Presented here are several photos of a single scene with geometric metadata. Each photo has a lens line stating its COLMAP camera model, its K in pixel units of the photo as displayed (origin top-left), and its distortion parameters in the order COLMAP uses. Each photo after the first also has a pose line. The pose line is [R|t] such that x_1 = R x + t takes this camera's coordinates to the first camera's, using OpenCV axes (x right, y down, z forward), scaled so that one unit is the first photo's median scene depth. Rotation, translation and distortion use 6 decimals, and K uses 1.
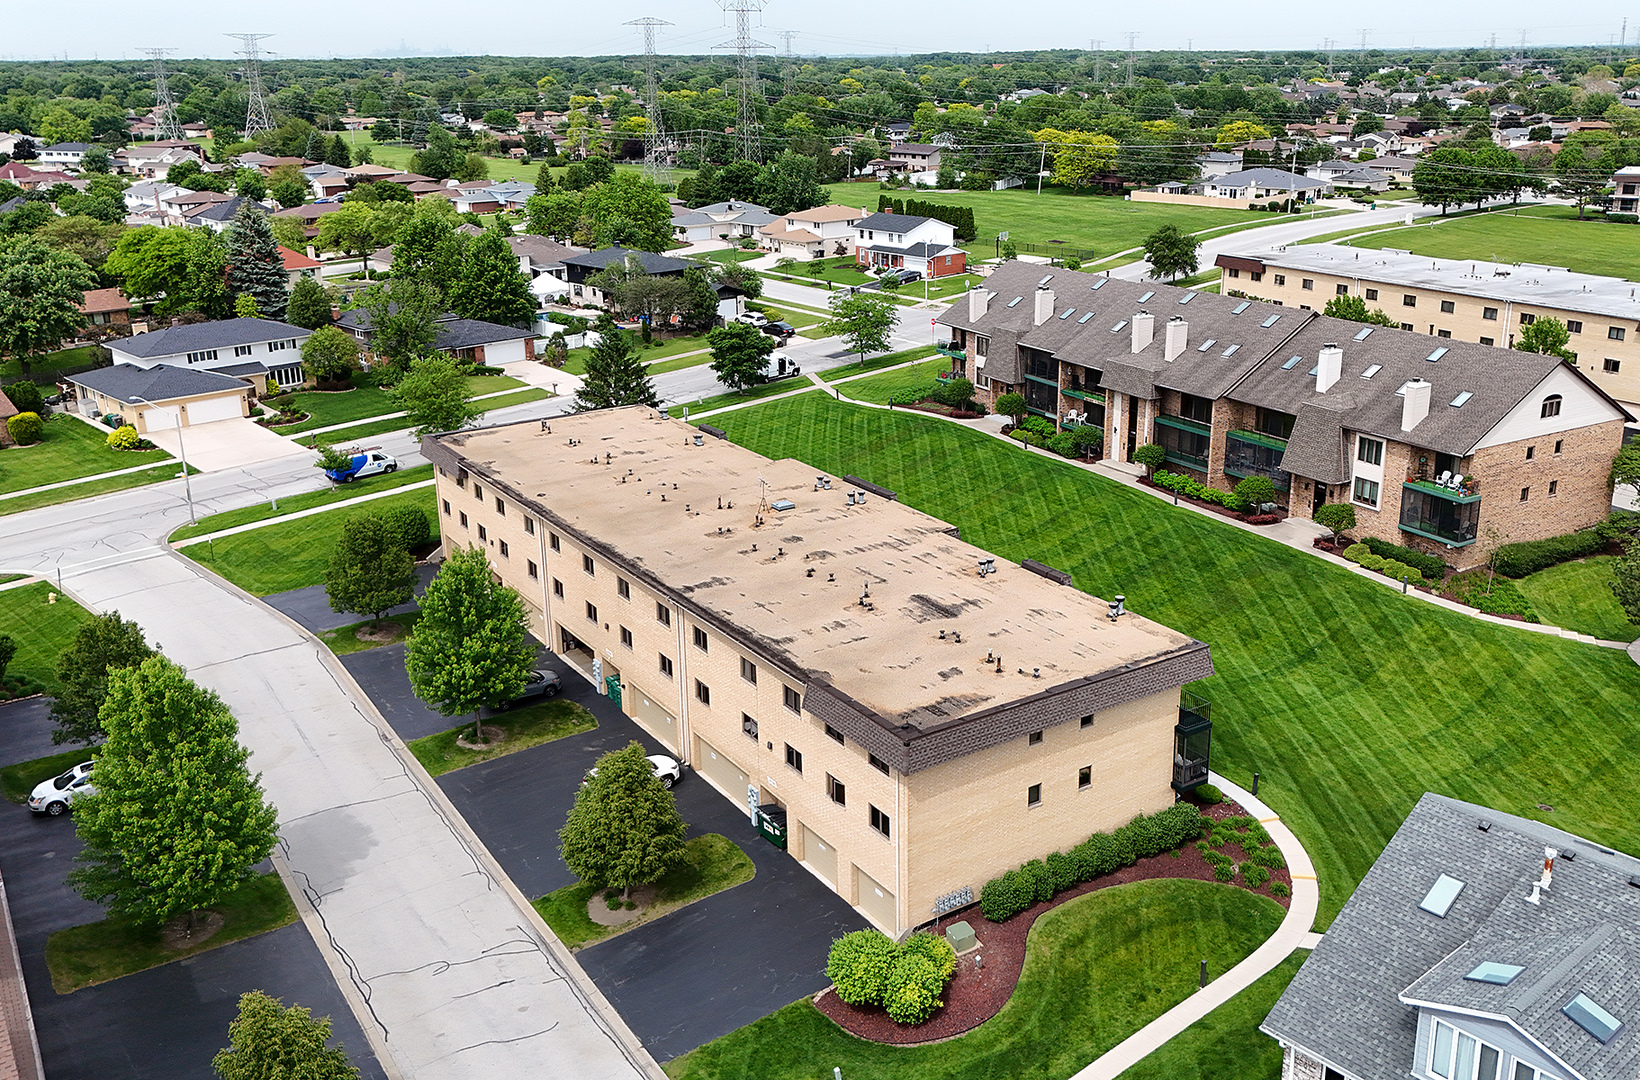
lens RADIAL K [[1477.7, 0, 836.7], [0, 1477.7, 539.0], [0, 0, 1]] dist [0.058700, -0.029617]
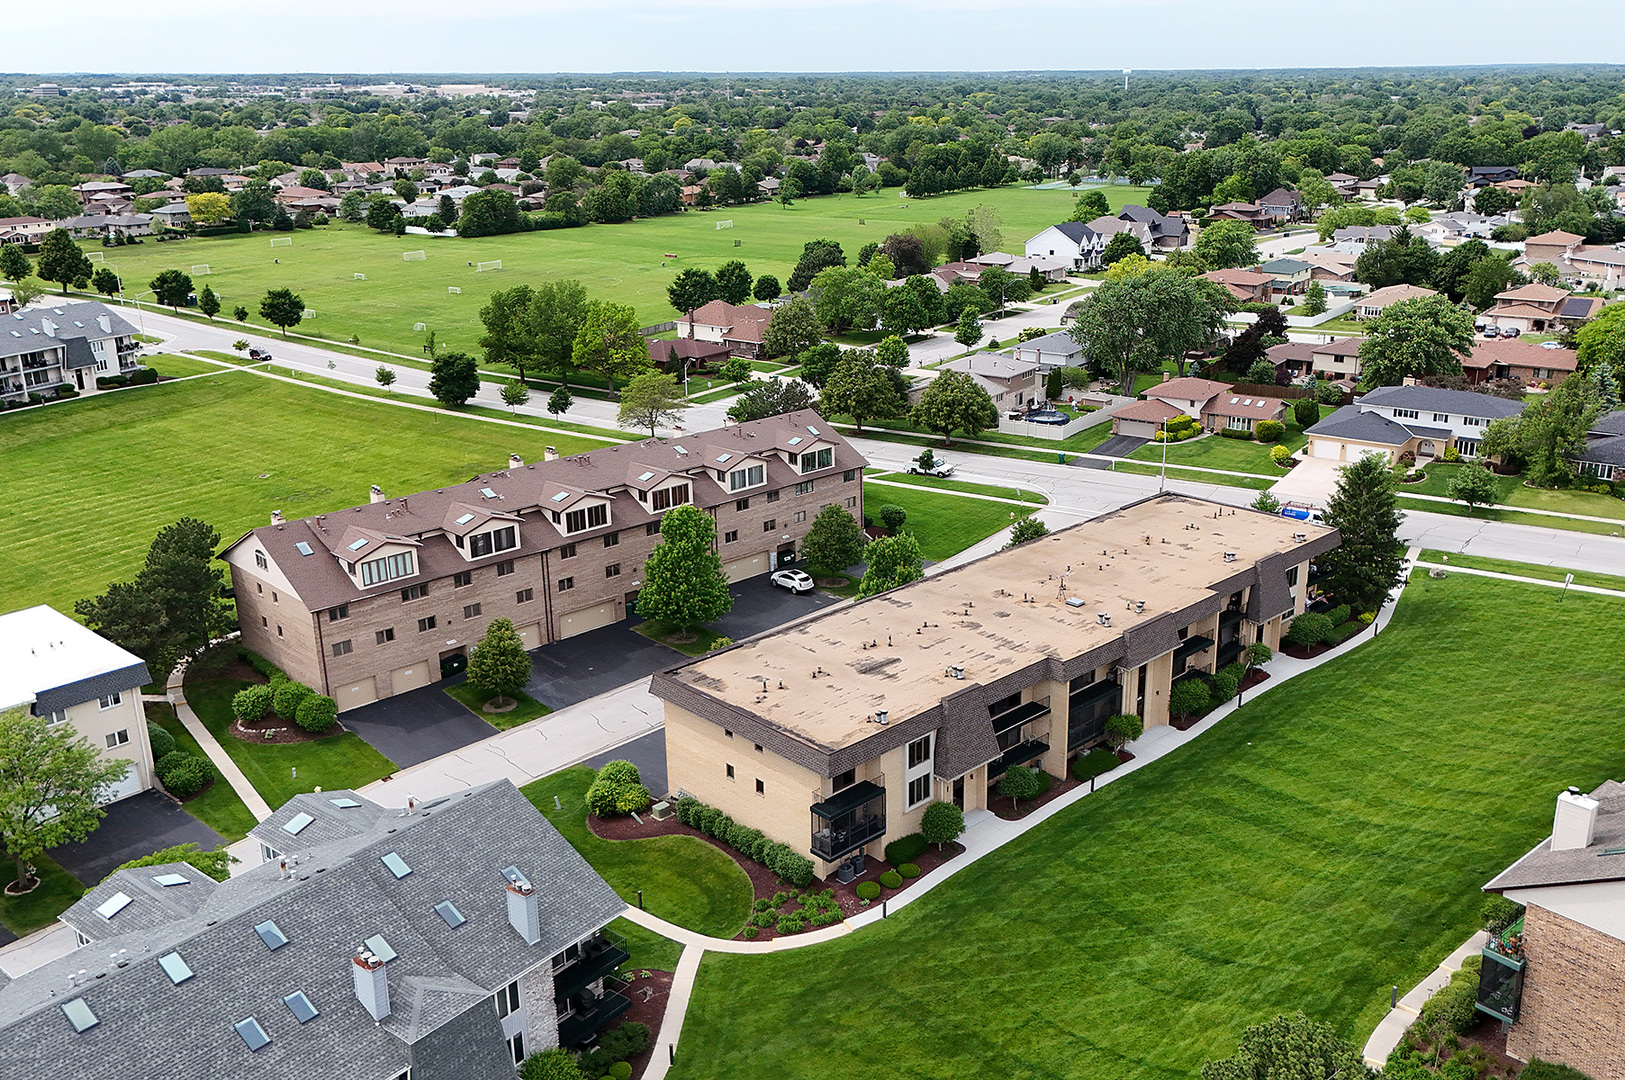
lens RADIAL K [[1464.2, 0, 804.8], [0, 1464.2, 535.5], [0, 0, 1]] dist [0.058700, -0.029617]
pose [[0.175548, 0.316730, -0.932129, 1.294007], [-0.305211, 0.917691, 0.254343, -0.392756], [0.935964, 0.239846, 0.257768, 0.585058]]
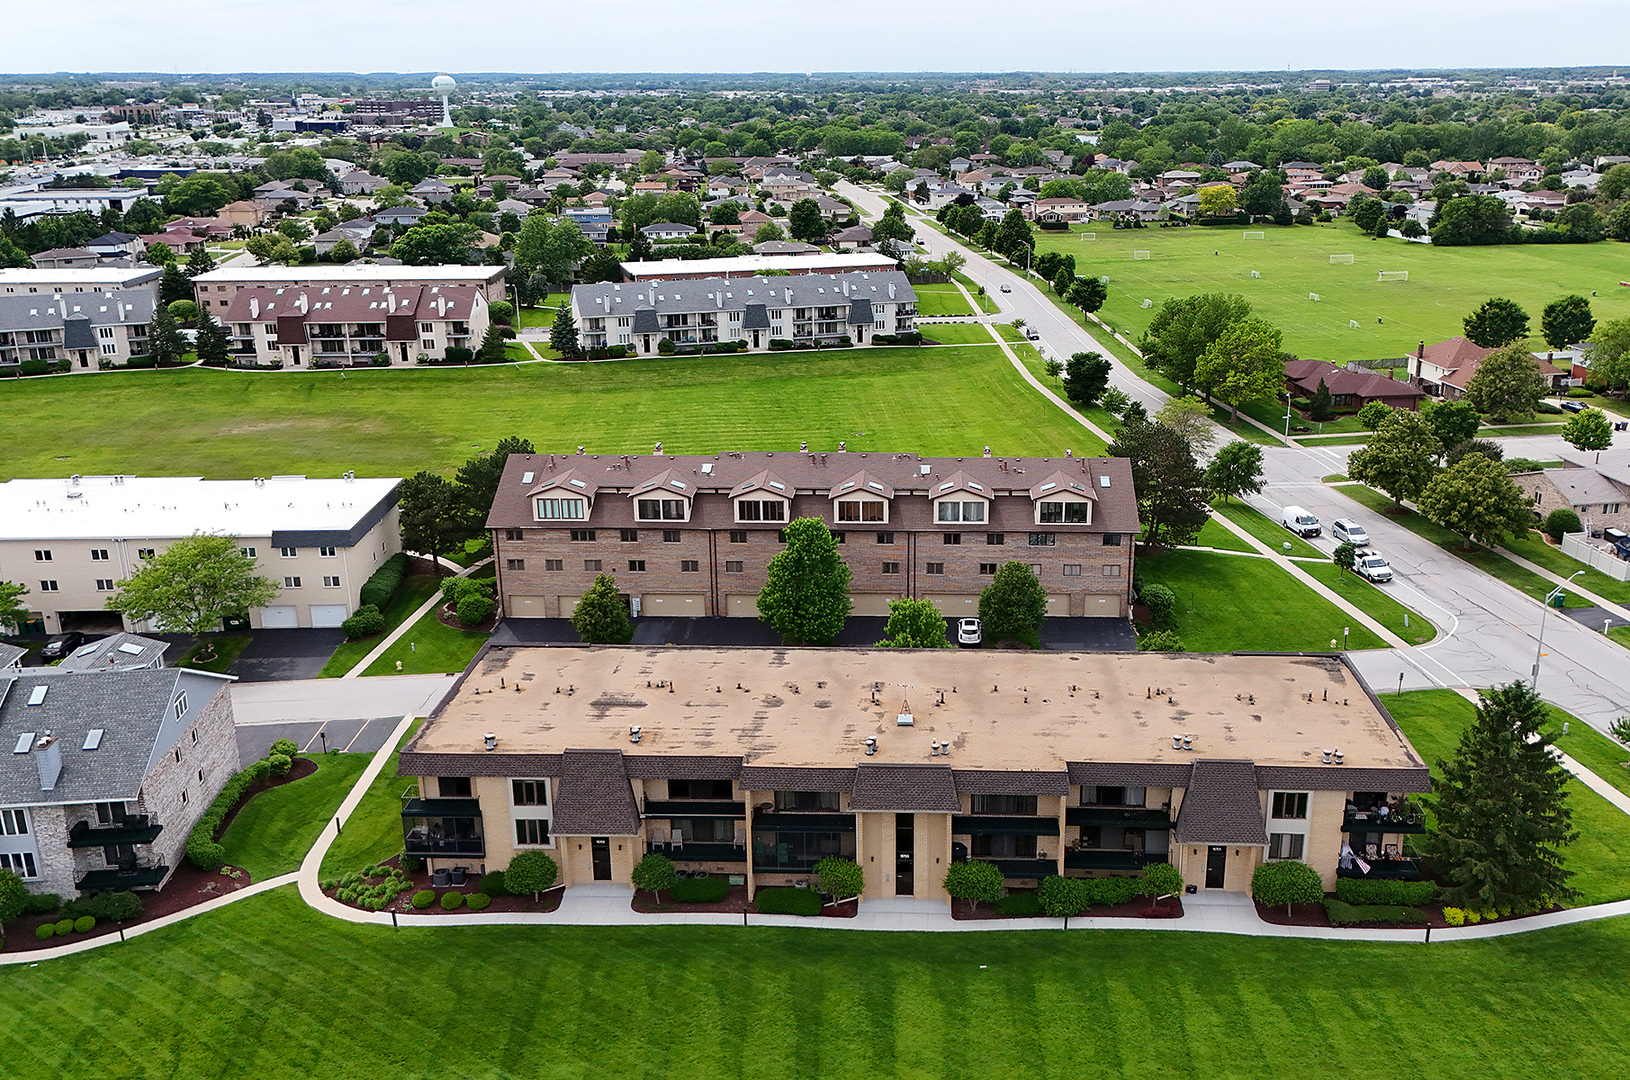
lens RADIAL K [[1381.7, 0, 801.6], [0, 1381.7, 545.9], [0, 0, 1]] dist [0.079989, -0.087568]
pose [[-0.605742, 0.279225, -0.745057, 0.851352], [-0.229986, 0.834983, 0.499909, -0.727896], [0.761697, 0.474169, -0.441567, 1.637151]]
